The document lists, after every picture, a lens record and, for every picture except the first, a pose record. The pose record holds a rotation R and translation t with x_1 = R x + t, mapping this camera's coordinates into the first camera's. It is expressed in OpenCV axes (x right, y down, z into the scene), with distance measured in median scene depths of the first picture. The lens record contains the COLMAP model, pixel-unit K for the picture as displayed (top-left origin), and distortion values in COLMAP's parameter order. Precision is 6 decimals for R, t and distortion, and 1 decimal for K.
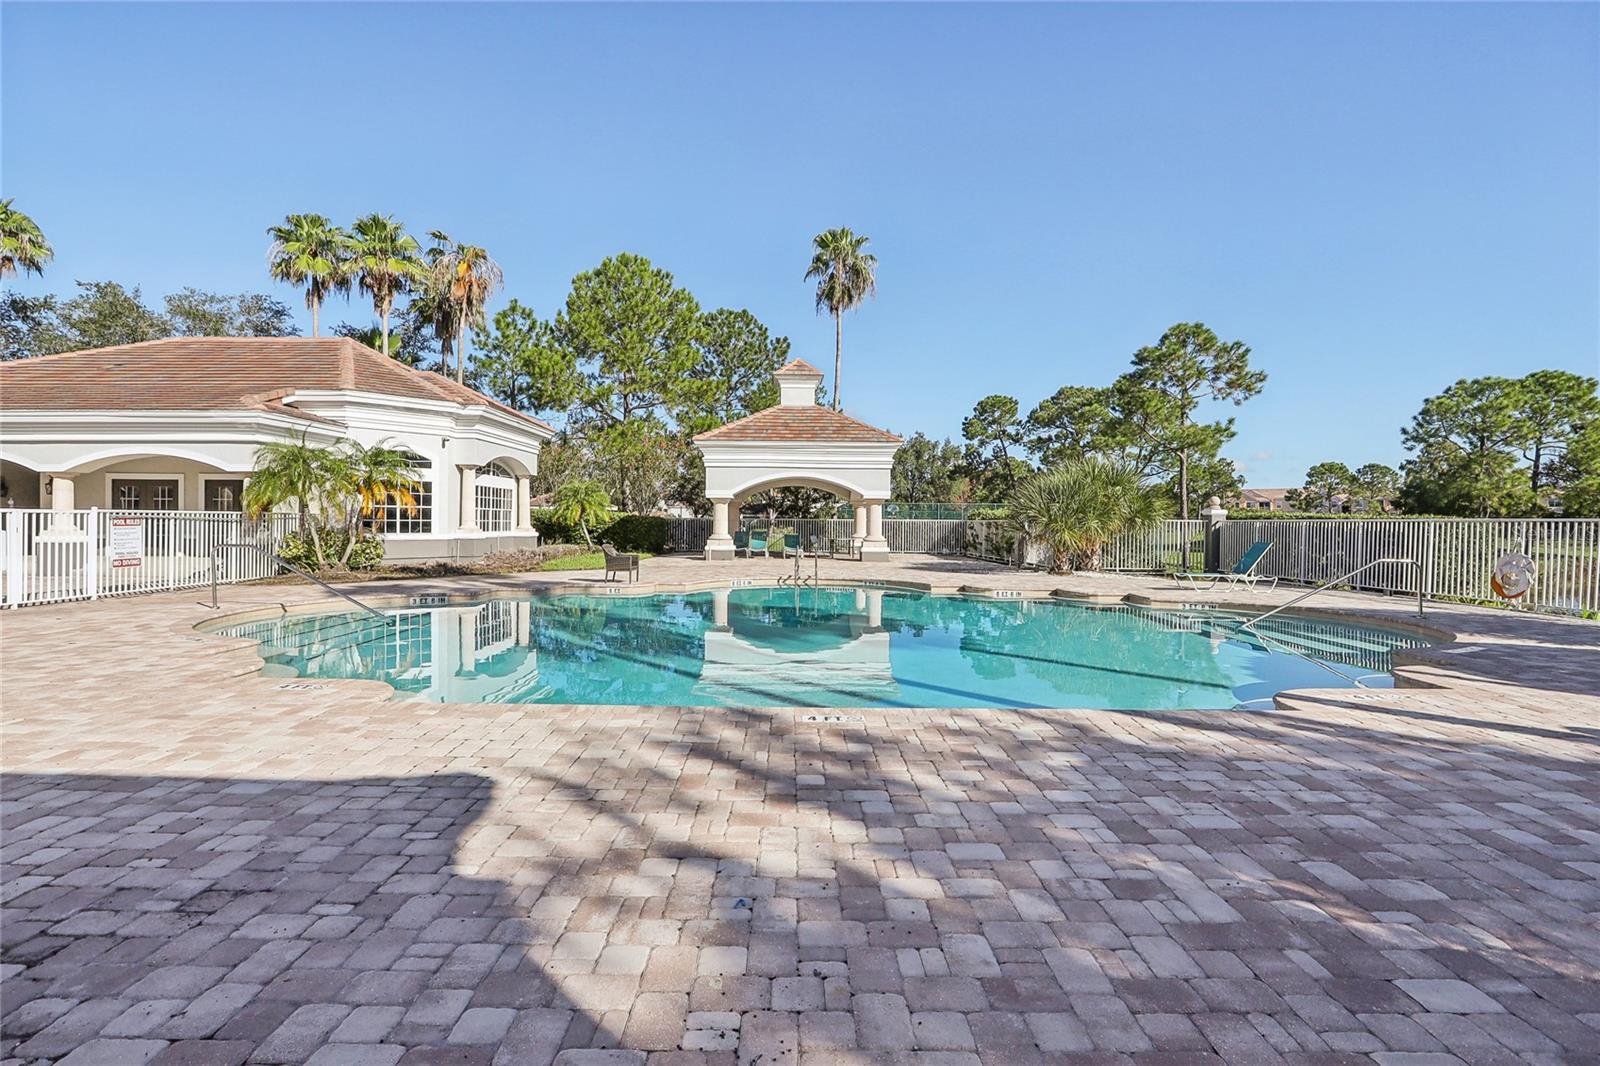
lens RADIAL K [[746.8, 0, 788.3], [0, 746.8, 527.0], [0, 0, 1]] dist [-0.017058, 0.002741]
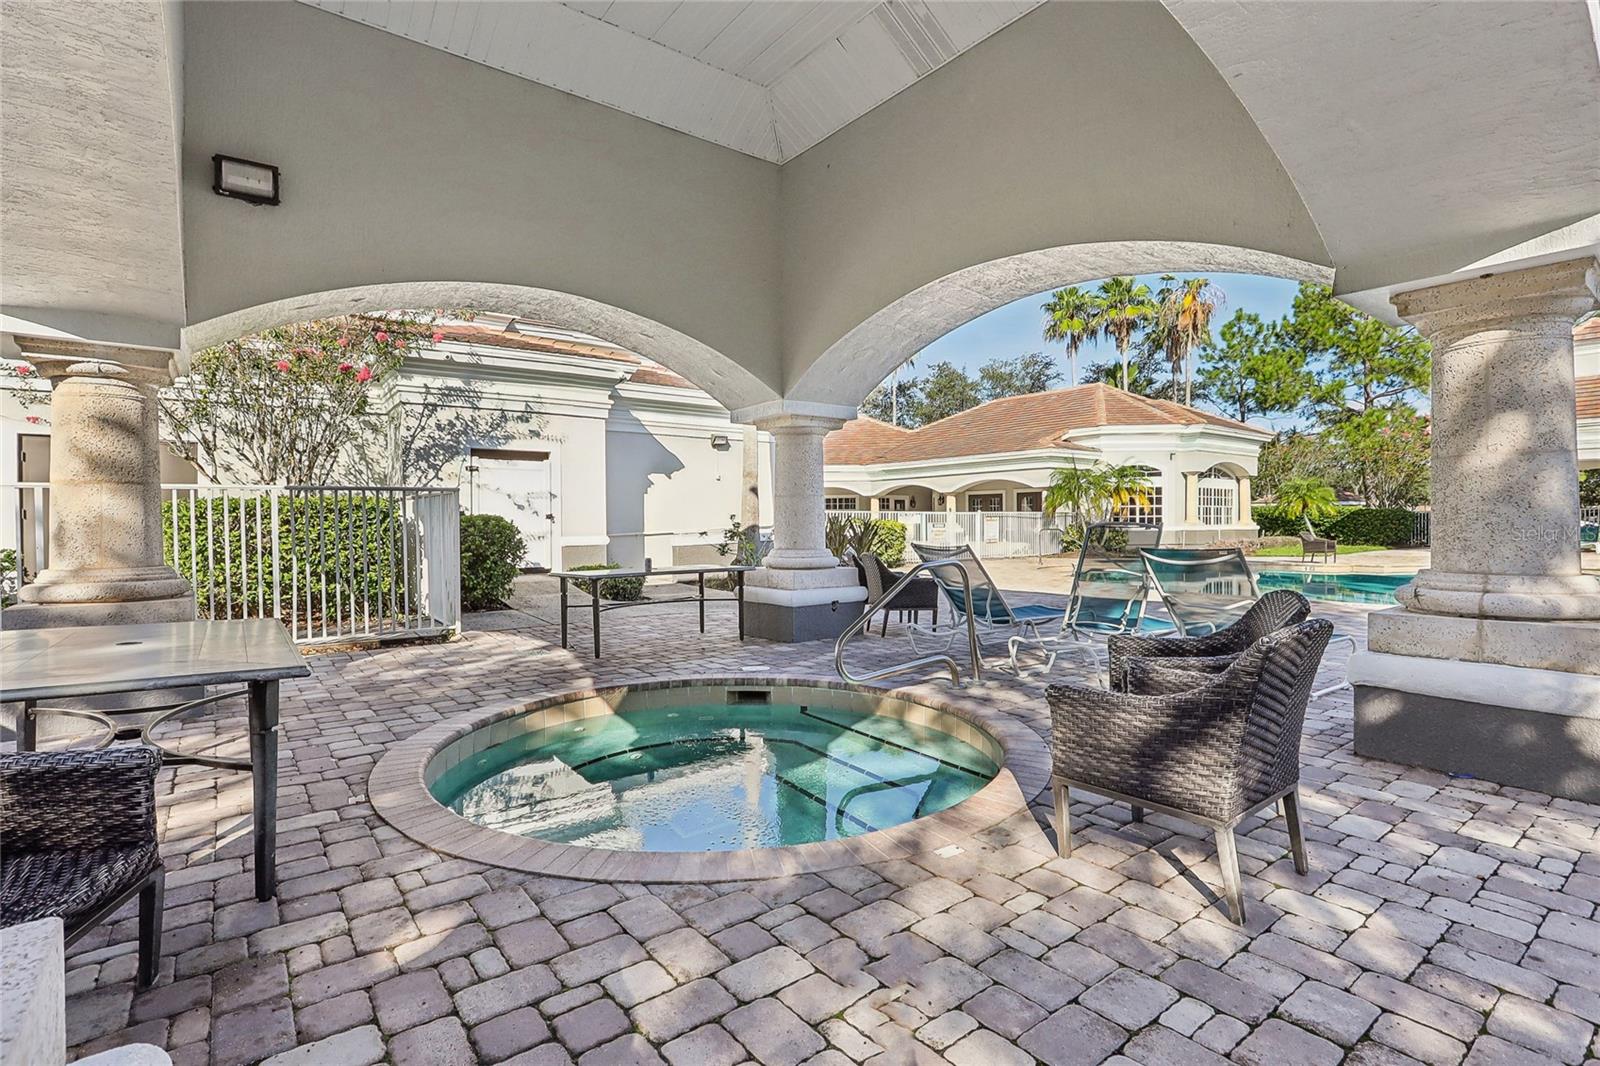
lens RADIAL K [[746.8, 0, 791.6], [0, 746.8, 521.8], [0, 0, 1]] dist [-0.017058, 0.002741]
pose [[0.607938, -0.011578, -0.793900, 0.108439], [0.006352, 0.999933, -0.009719, 0.006353], [0.793959, 0.000866, 0.607971, -0.209444]]
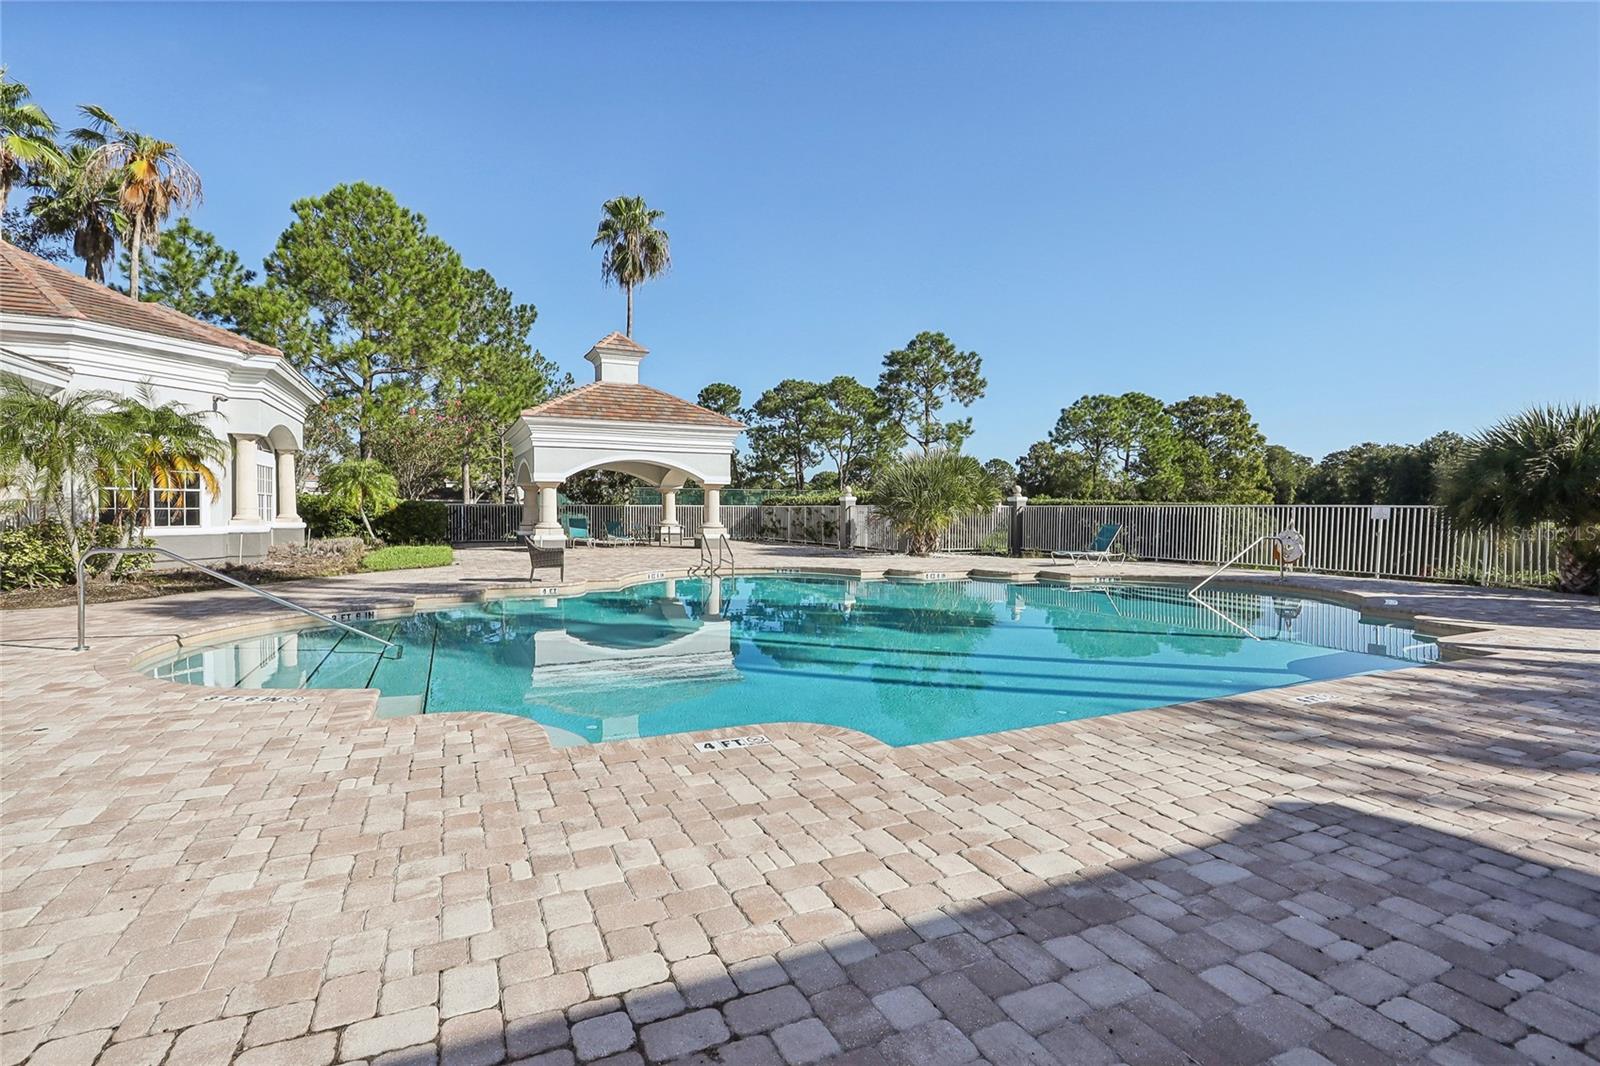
lens RADIAL K [[746.8, 0, 792.5], [0, 746.8, 527.9], [0, 0, 1]] dist [-0.017058, 0.002741]
pose [[0.906264, -0.014539, 0.422462, -0.172234], [0.005551, 0.999731, 0.022499, -0.001933], [-0.422676, -0.018045, 0.906101, 0.060653]]
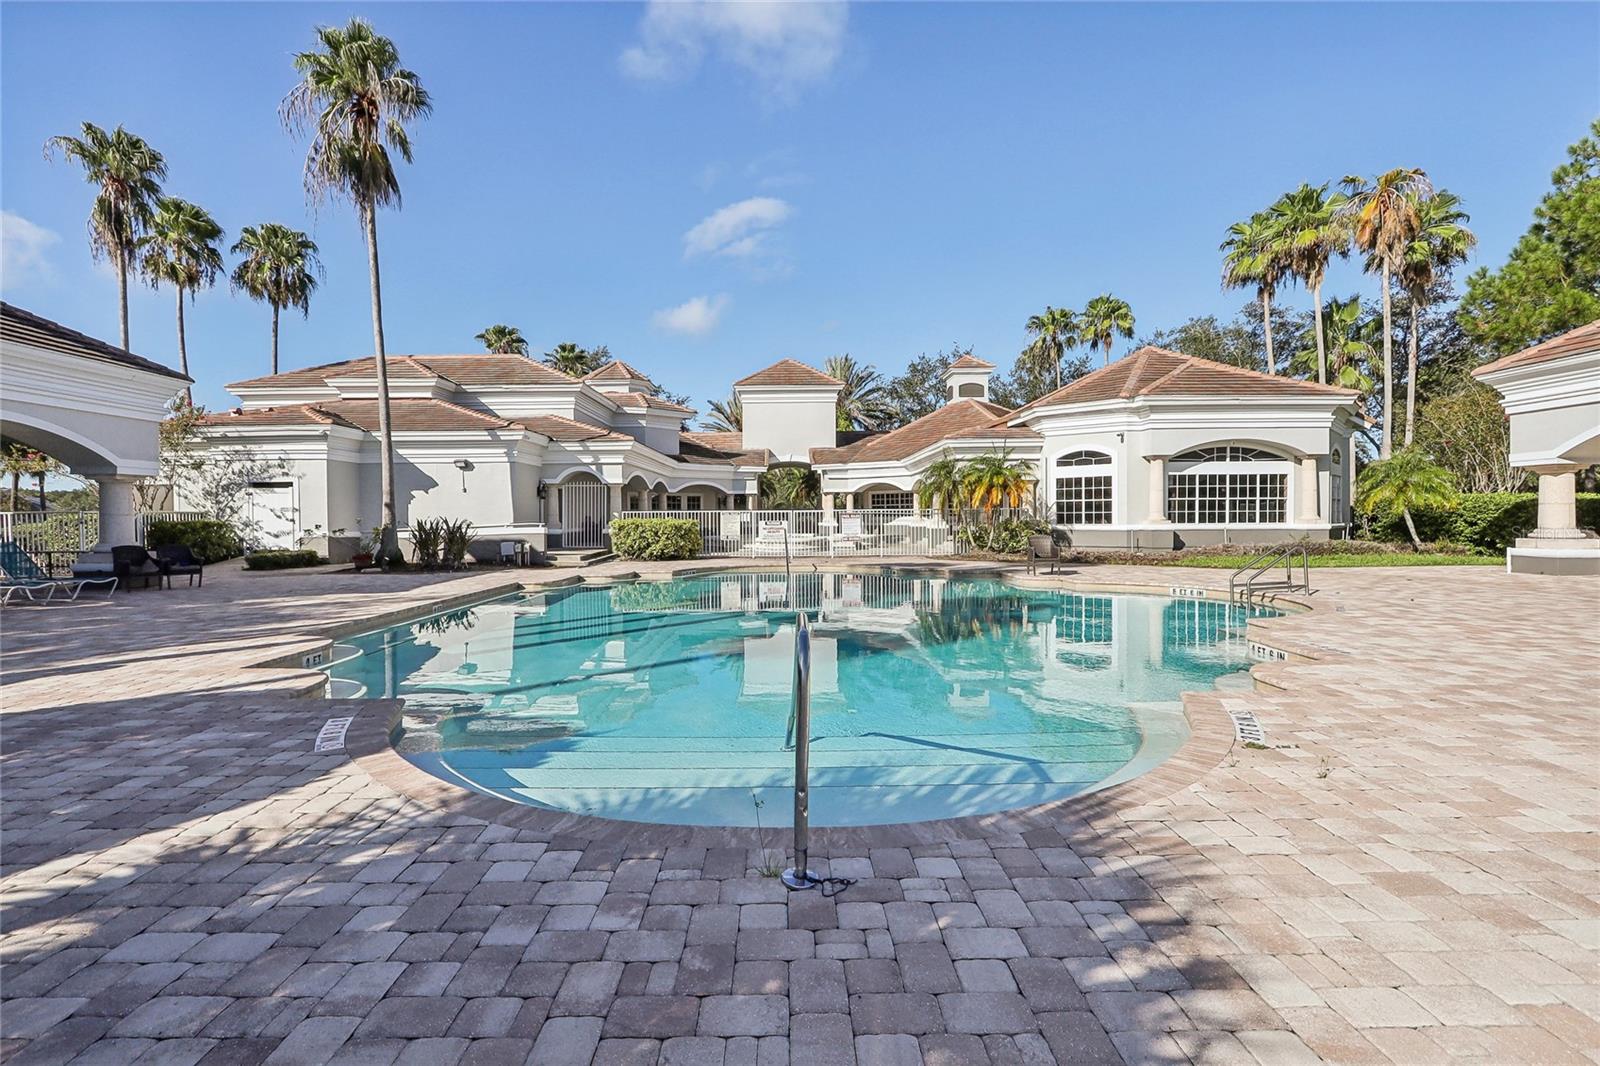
lens RADIAL K [[746.8, 0, 803.2], [0, 746.8, 521.5], [0, 0, 1]] dist [-0.017058, 0.002741]
pose [[0.025418, -0.001323, -0.999676, 0.386801], [0.004437, 0.999989, -0.001211, 0.002647], [0.999667, -0.004405, 0.025424, 0.352819]]
